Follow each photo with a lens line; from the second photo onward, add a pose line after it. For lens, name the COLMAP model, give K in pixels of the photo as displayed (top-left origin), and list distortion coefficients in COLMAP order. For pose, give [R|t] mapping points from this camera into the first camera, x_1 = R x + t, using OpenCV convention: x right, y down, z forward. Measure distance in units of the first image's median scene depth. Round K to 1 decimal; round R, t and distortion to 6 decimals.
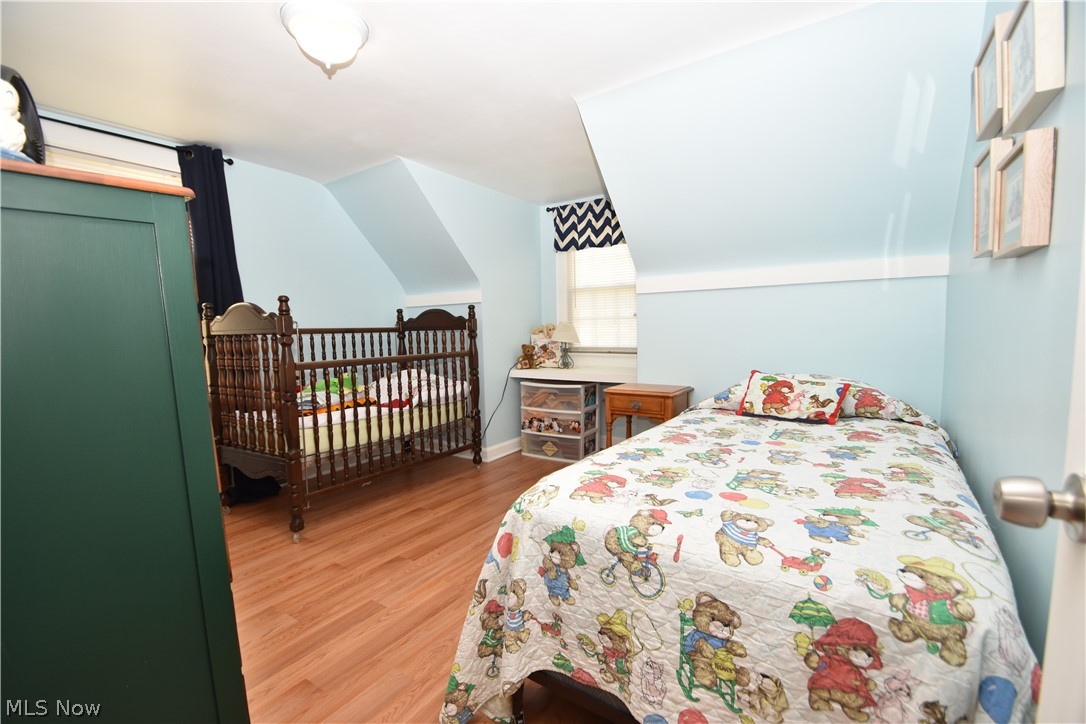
lens RADIAL K [[480.6, 0, 541.8], [0, 480.6, 371.2], [0, 0, 1]] dist [0.023398, -0.020890]
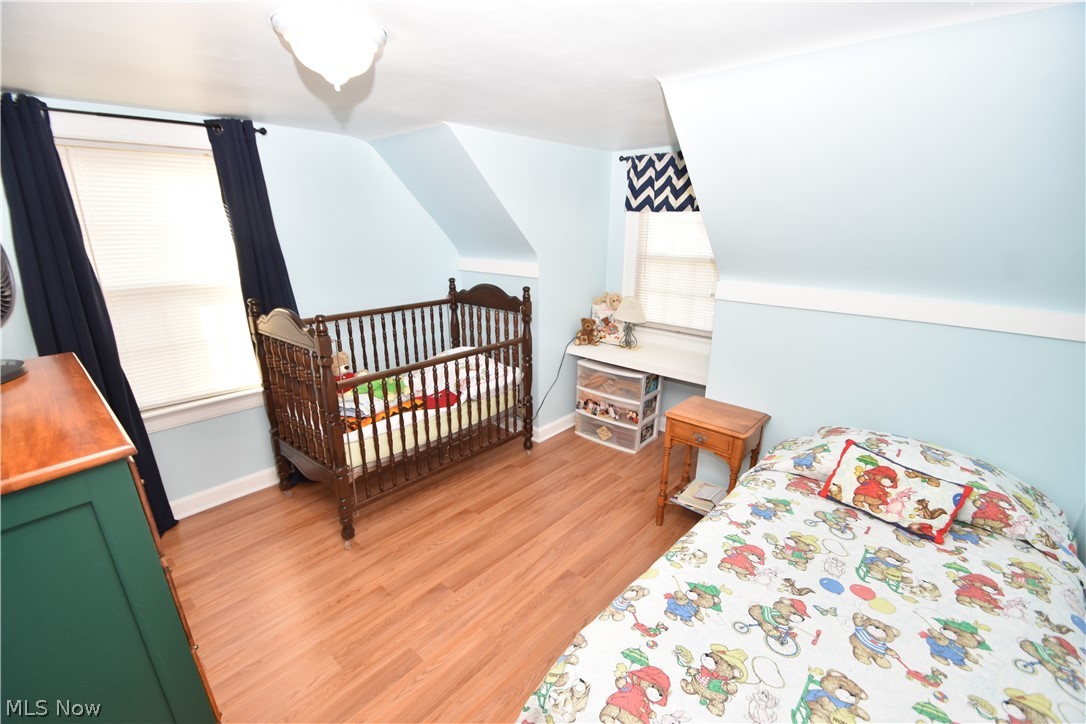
lens RADIAL K [[480.6, 0, 541.8], [0, 480.6, 371.2], [0, 0, 1]] dist [0.023398, -0.020890]
pose [[0.989674, 0.065292, -0.127602, 0.008988], [-0.036155, 0.975154, 0.218557, -0.187059], [0.138702, -0.211686, 0.967445, 0.096481]]
